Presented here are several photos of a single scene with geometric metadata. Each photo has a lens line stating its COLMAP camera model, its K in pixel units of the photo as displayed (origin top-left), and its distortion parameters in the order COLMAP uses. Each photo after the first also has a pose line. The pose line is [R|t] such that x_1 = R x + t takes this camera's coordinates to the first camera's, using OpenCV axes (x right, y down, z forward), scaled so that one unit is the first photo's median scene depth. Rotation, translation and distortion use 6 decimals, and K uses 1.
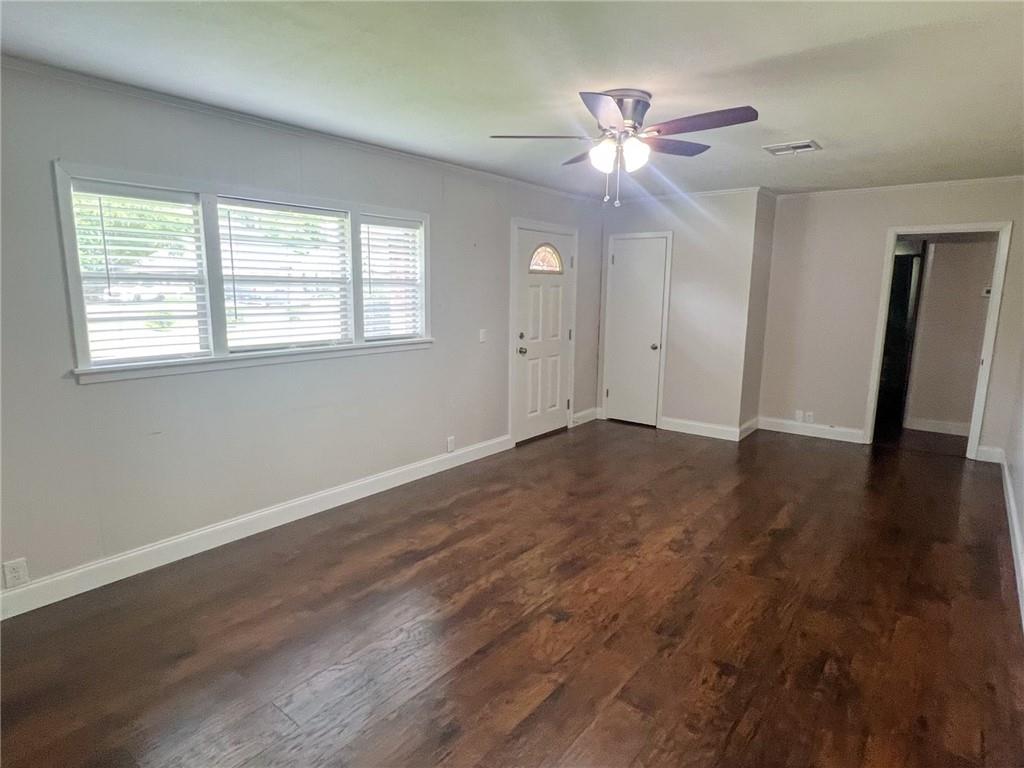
lens RADIAL K [[555.8, 0, 506.5], [0, 555.8, 379.1], [0, 0, 1]] dist [-0.008135, -0.000232]
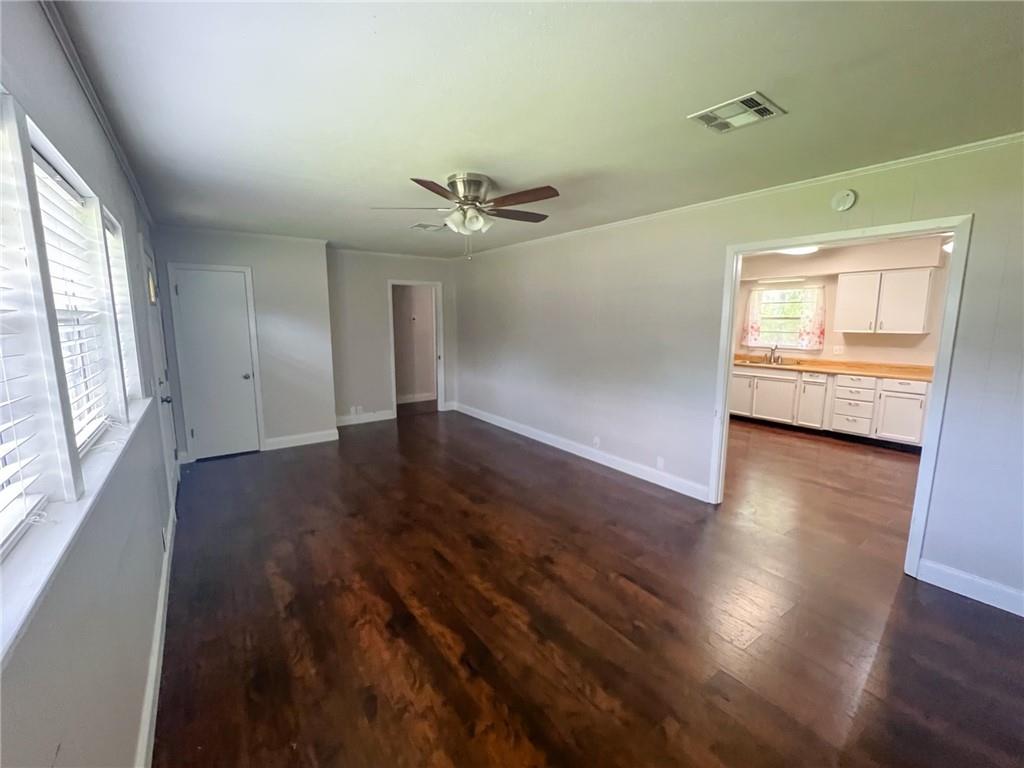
lens RADIAL K [[423.3, 0, 522.5], [0, 423.3, 382.1], [0, 0, 1]] dist [-0.000926, 0.000057]
pose [[0.294200, -0.153483, 0.943339, -0.590900], [0.155992, 0.981497, 0.111042, -0.097341], [-0.942928, 0.114485, 0.312699, 0.463625]]
